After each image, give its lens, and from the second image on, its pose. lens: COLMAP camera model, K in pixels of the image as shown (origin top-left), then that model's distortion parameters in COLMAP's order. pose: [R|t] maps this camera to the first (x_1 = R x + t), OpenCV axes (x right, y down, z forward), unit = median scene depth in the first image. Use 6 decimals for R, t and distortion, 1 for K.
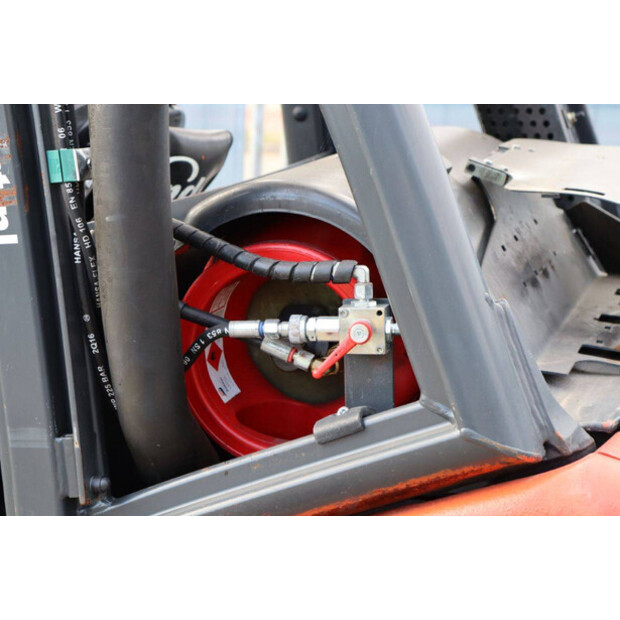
lens RADIAL K [[1464.4, 0, 310.0], [0, 1464.4, 310.0], [0, 0, 1]] dist [0.486432, -0.370695]
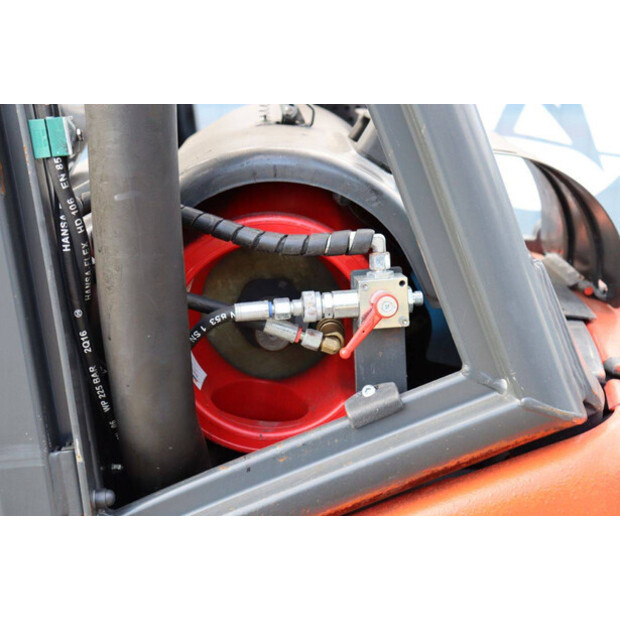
lens RADIAL K [[1122.1, 0, 301.4], [0, 1122.1, 311.4], [0, 0, 1]] dist [0.242801, 0.008944]
pose [[0.943232, -0.083381, 0.321497, -0.243140], [0.068528, 0.996004, 0.057263, -0.025214], [-0.324987, -0.031981, 0.945178, 0.330110]]
